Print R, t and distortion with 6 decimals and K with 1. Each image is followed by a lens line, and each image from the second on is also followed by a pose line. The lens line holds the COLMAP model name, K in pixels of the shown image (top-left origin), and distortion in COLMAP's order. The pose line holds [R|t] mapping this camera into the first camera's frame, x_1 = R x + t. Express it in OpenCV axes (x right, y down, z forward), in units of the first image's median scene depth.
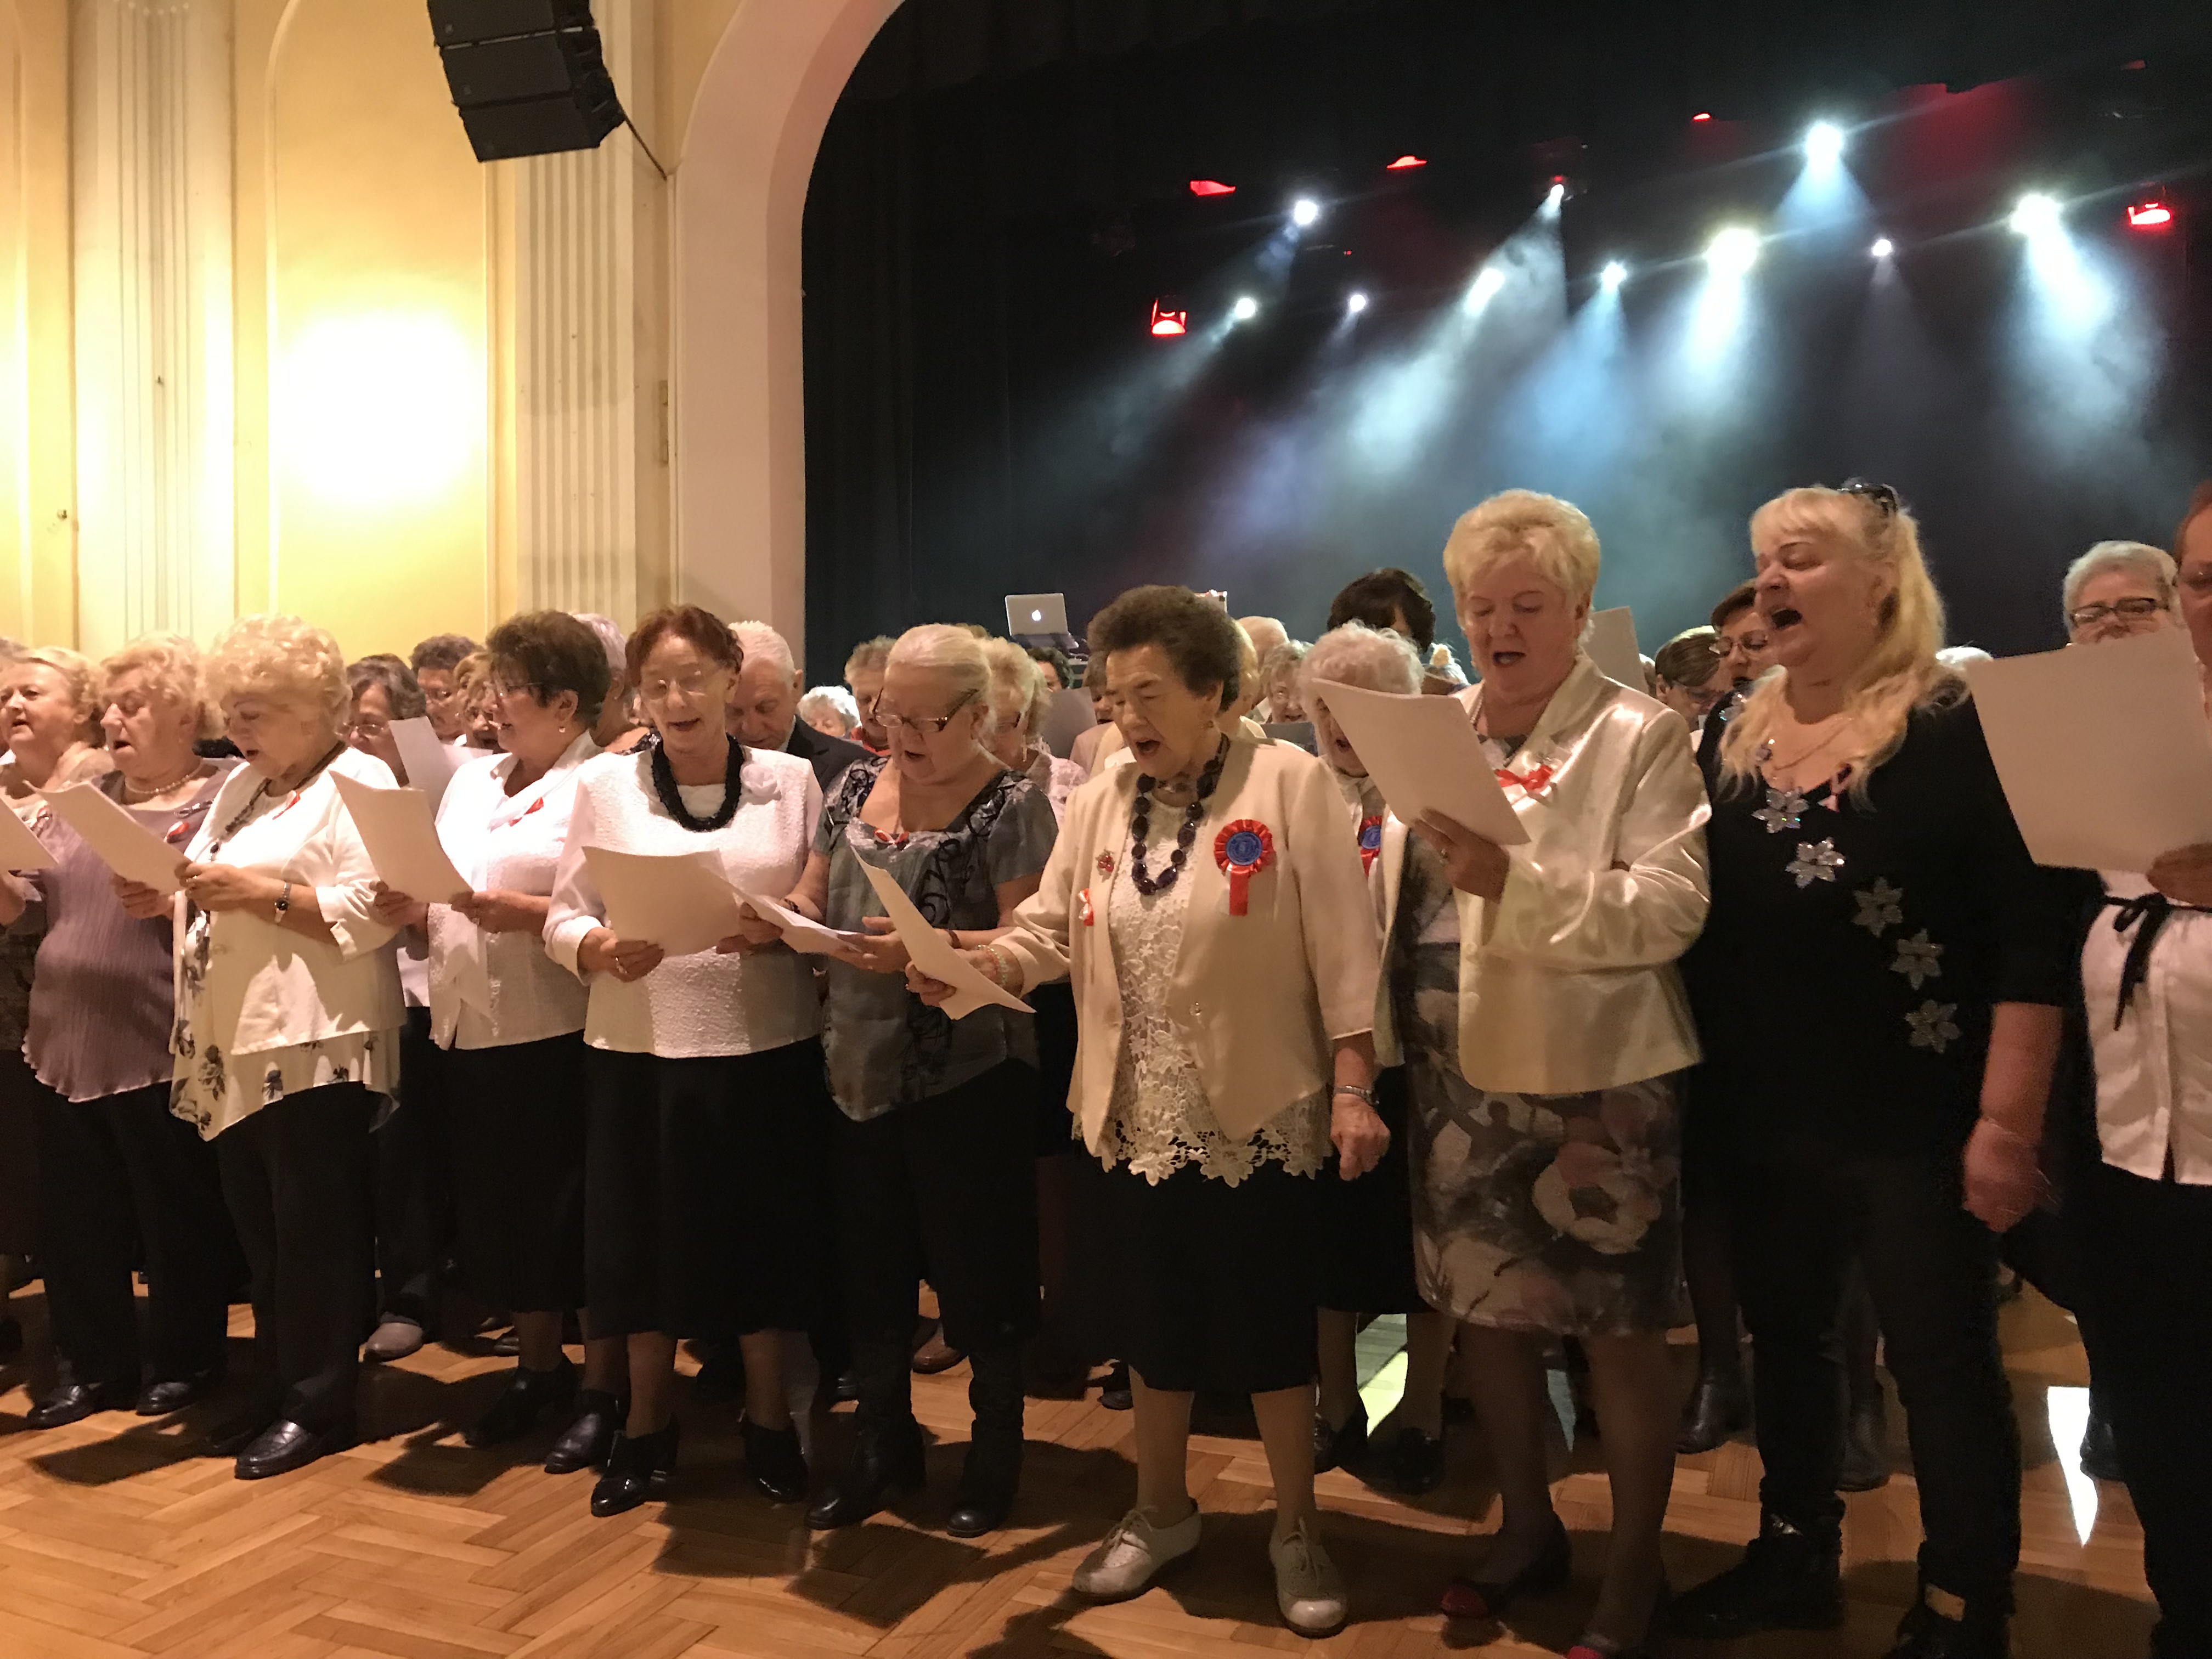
lens RADIAL K [[1802.9, 0, 1105.1], [0, 1802.9, 829.8], [0, 0, 1]] dist [0.009126, 0.003172]
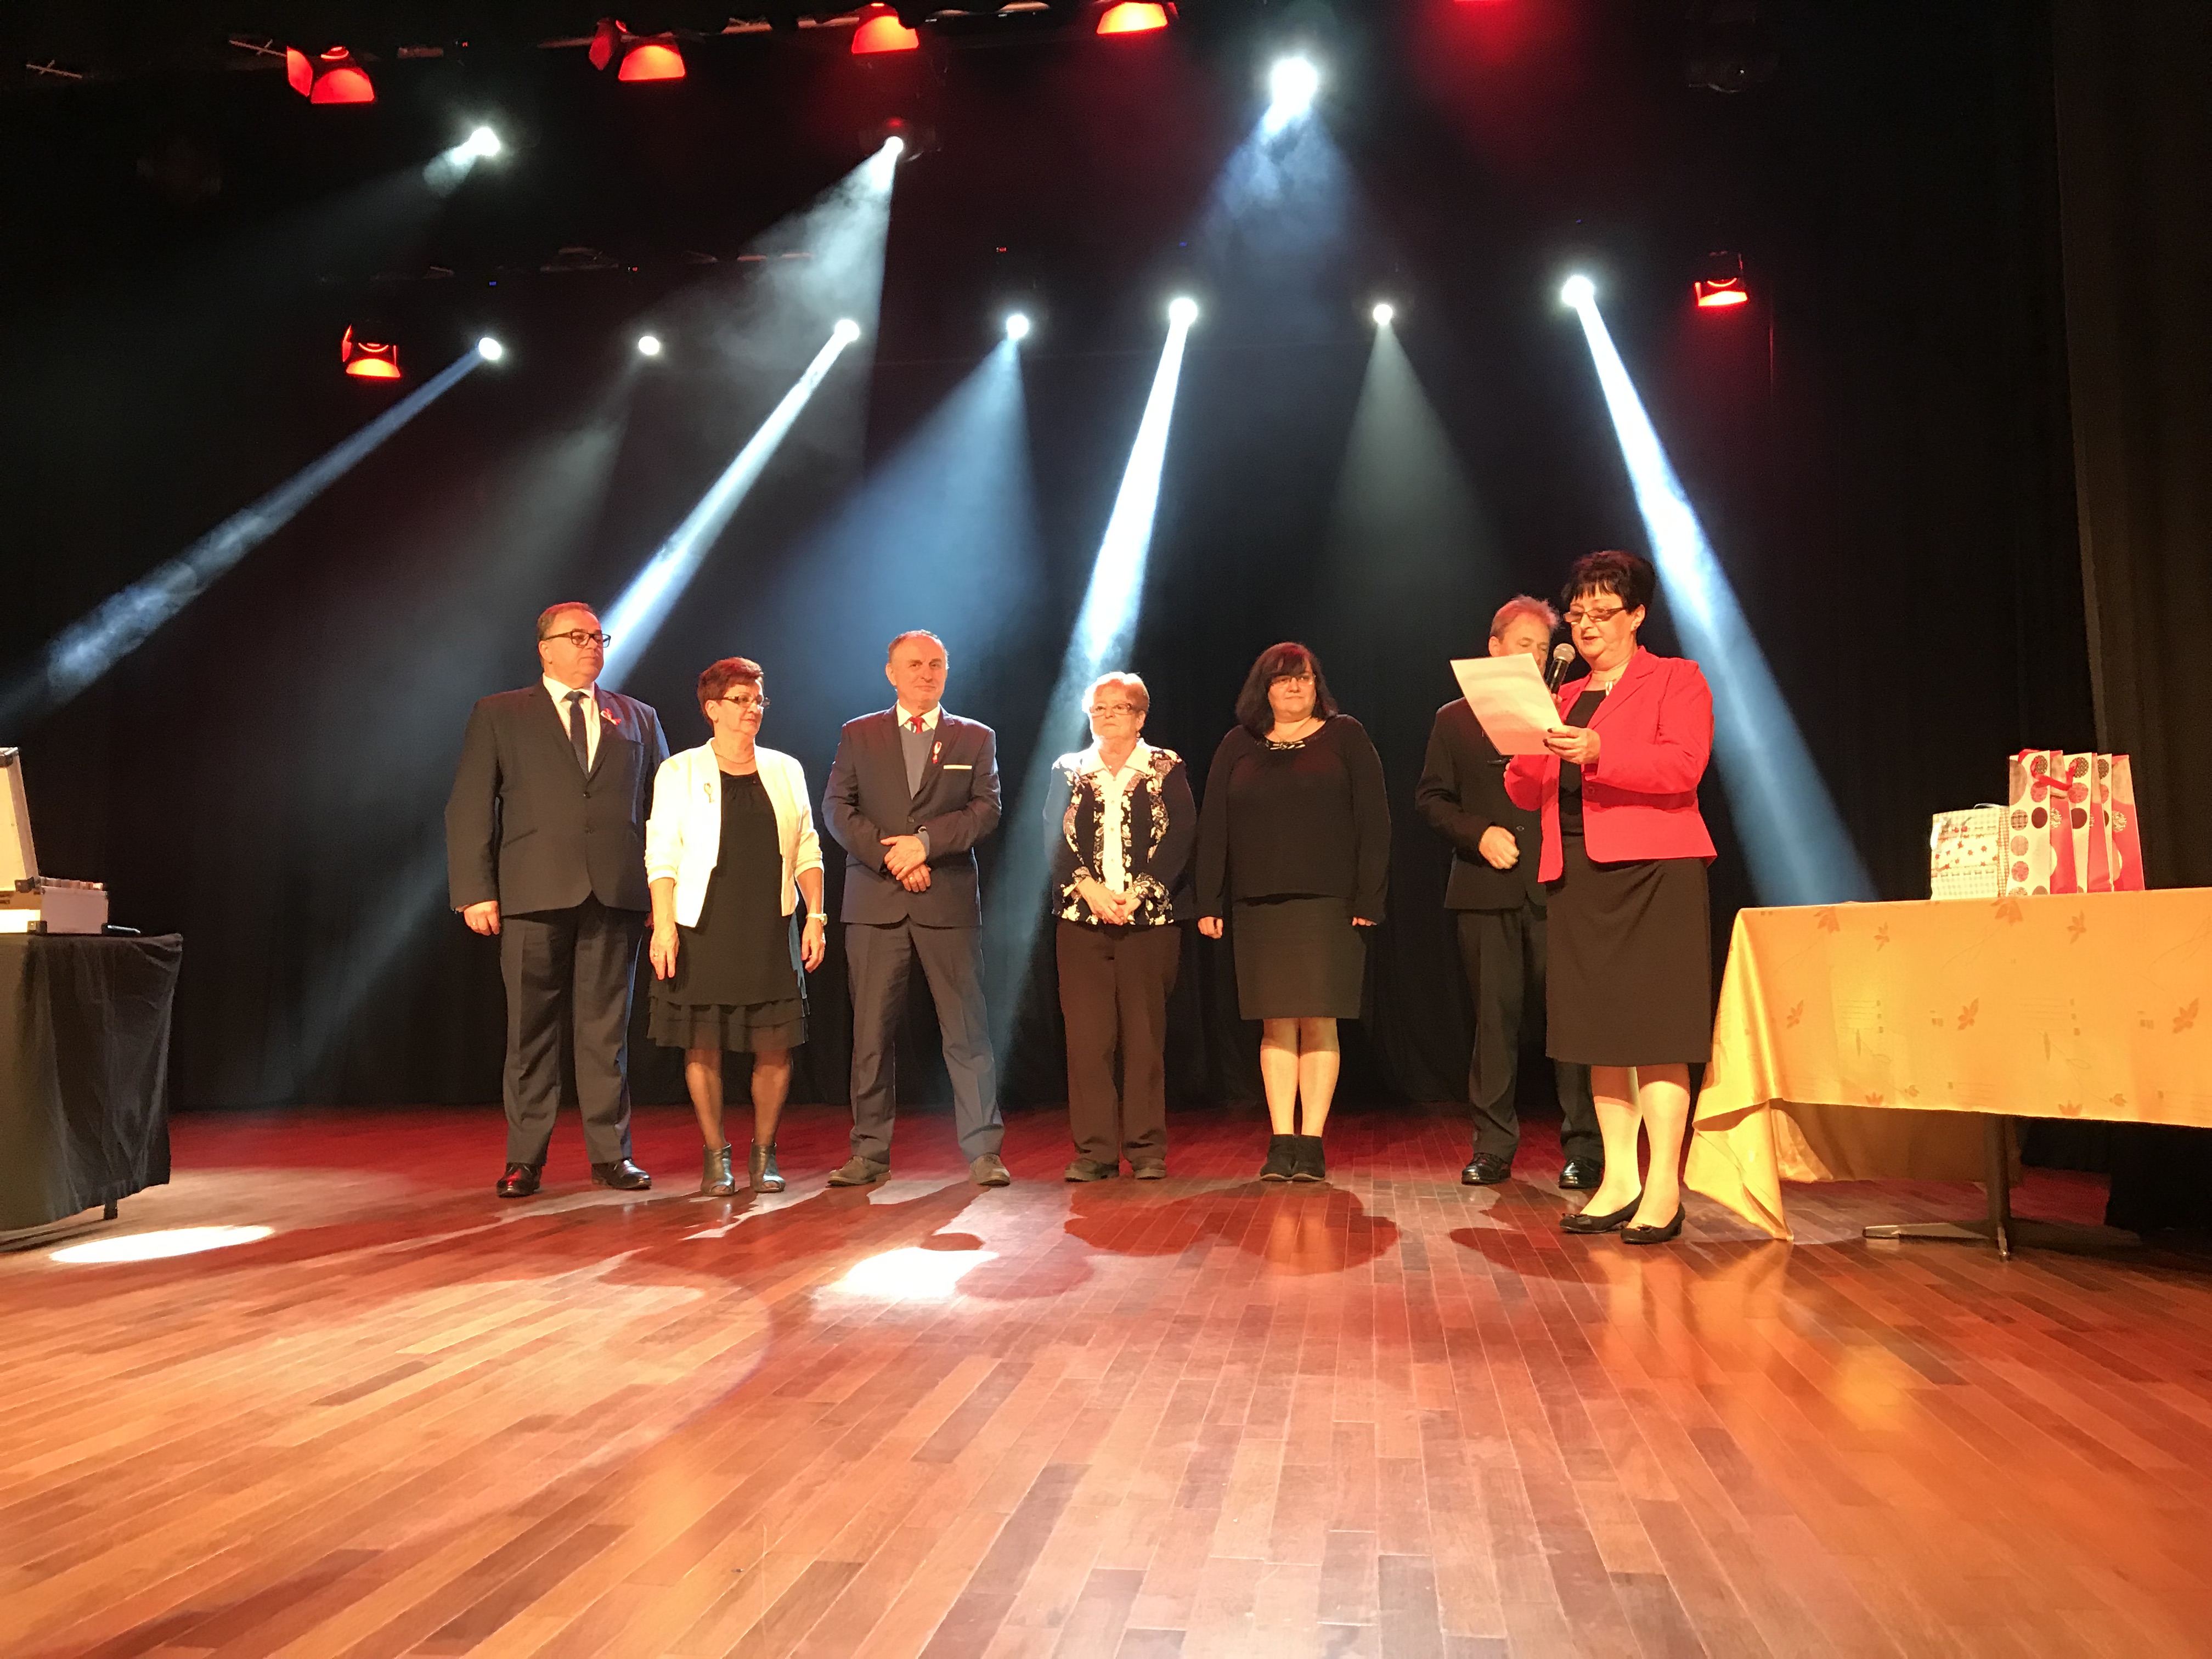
lens RADIAL K [[1802.9, 0, 1108.4], [0, 1802.9, 830.9], [0, 0, 1]] dist [0.009126, 0.003172]
pose [[0.965140, 0.012720, 0.261424, 0.151538], [0.009064, 0.996595, -0.081955, -0.066570], [-0.261576, 0.081467, 0.961738, 0.382563]]
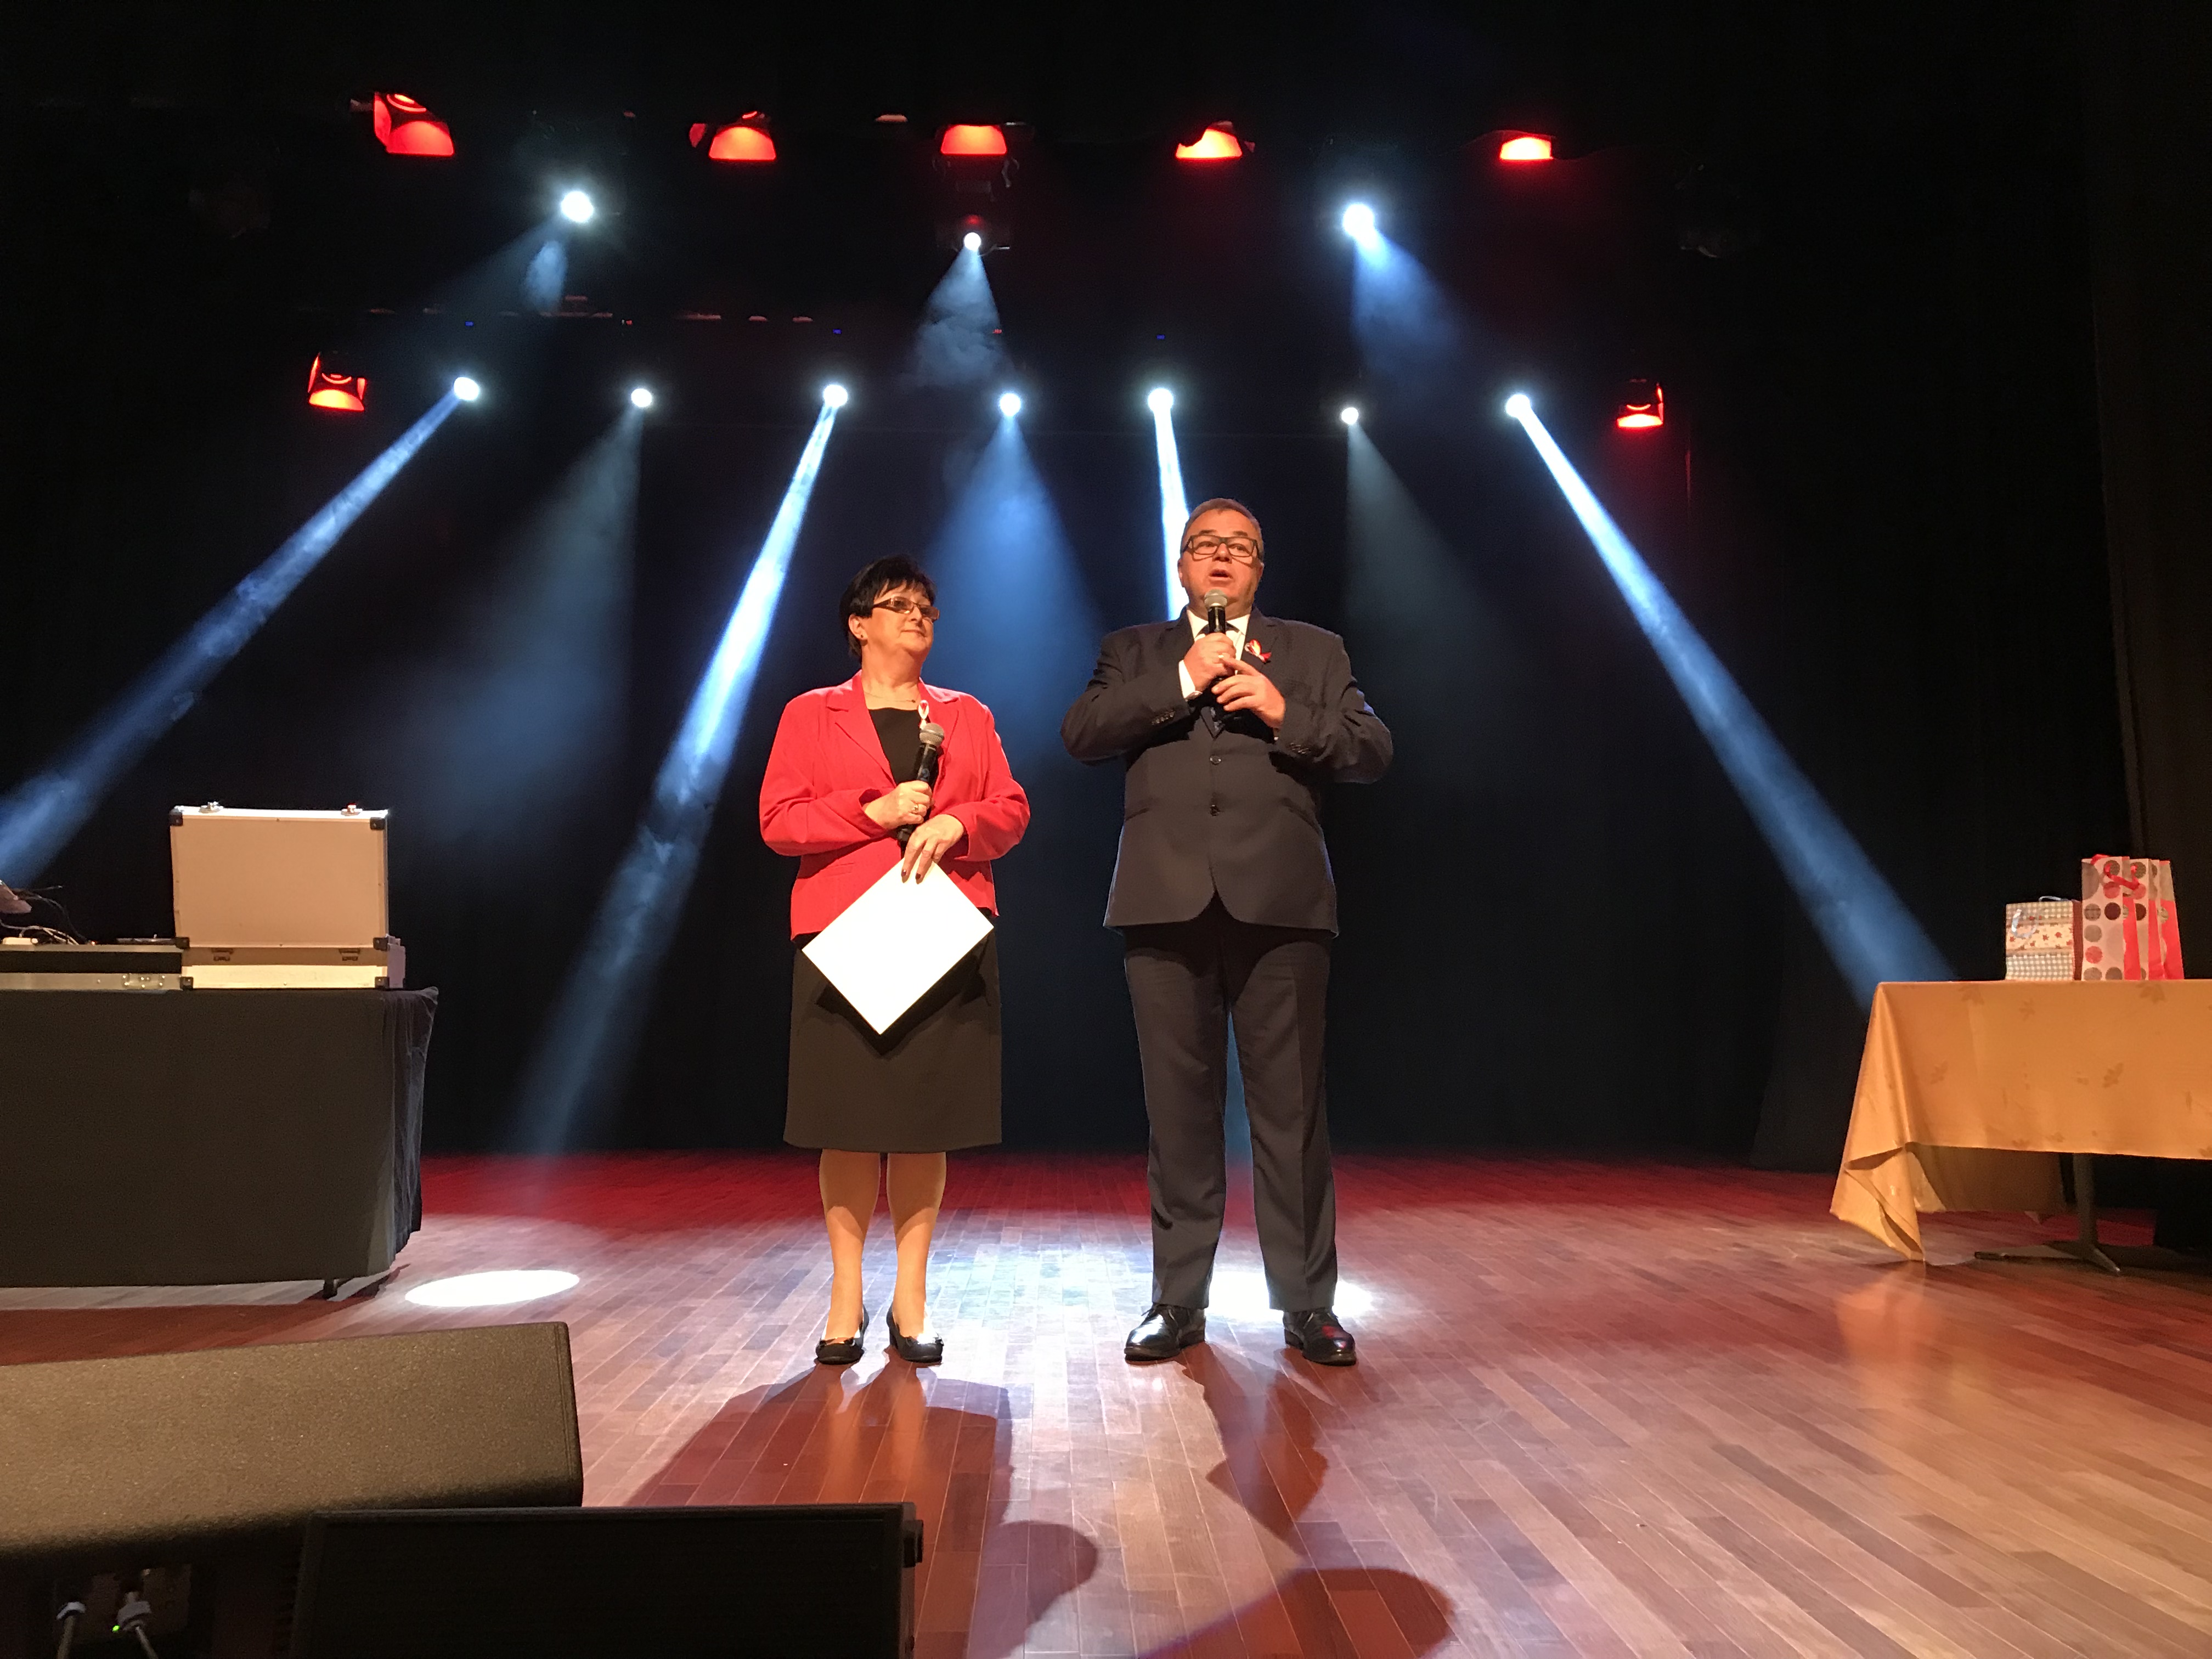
lens RADIAL K [[1802.9, 0, 1108.7], [0, 1802.9, 828.4], [0, 0, 1]] dist [0.009126, 0.003172]
pose [[0.906465, 0.042228, 0.420163, 0.024698], [0.001262, 0.994712, -0.102696, -0.071890], [-0.422278, 0.093620, 0.901619, 0.384809]]
